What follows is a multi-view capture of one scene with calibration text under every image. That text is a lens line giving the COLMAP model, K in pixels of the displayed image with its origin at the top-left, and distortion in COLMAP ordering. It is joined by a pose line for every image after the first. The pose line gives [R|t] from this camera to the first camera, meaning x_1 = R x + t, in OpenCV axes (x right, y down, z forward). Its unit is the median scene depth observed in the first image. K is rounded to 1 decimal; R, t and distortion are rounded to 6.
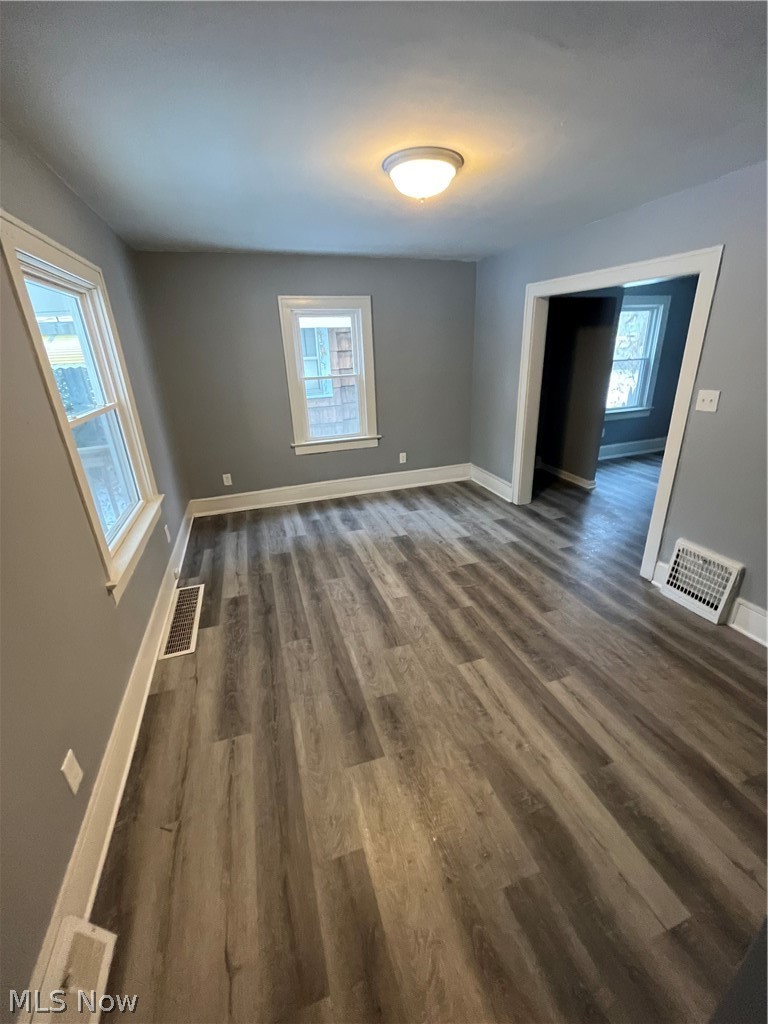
lens RADIAL K [[413.9, 0, 379.0], [0, 413.9, 499.0], [0, 0, 1]] dist [0.000425, 0.000088]
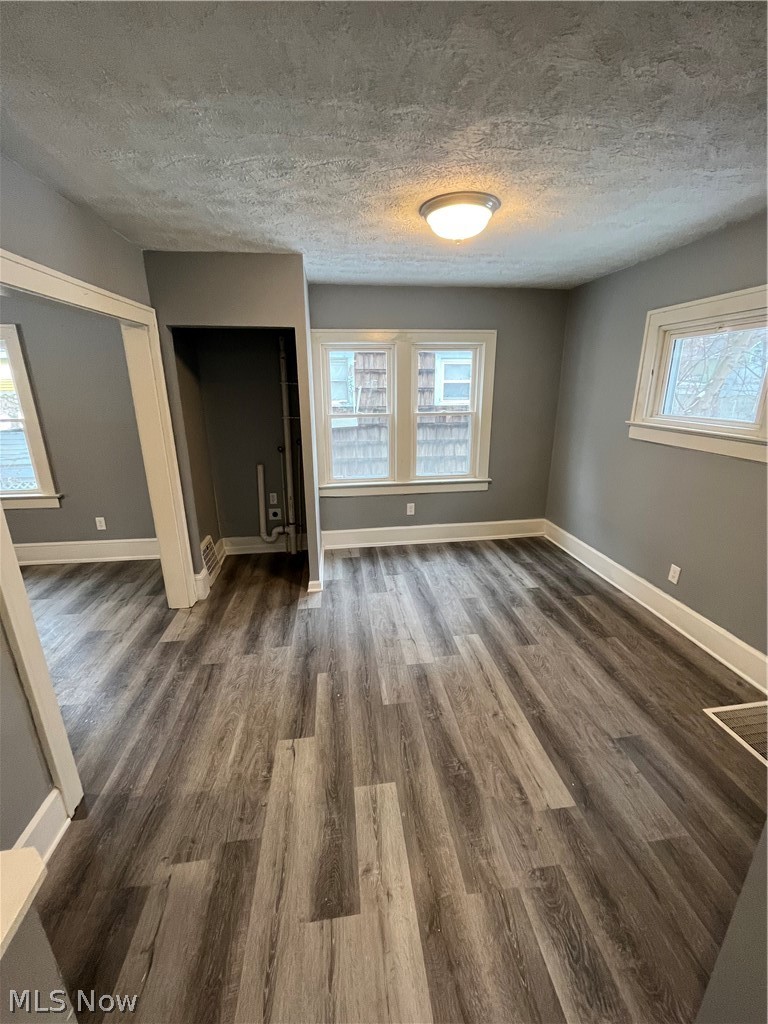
lens RADIAL K [[420.1, 0, 384.0], [0, 420.1, 512.0], [0, 0, 1]] dist [0.001125, 0.000173]
pose [[0.982319, 0.091430, -0.163369, 0.156656], [-0.102832, 0.992718, -0.062739, -0.027697], [0.156443, 0.078430, 0.984568, 0.067921]]
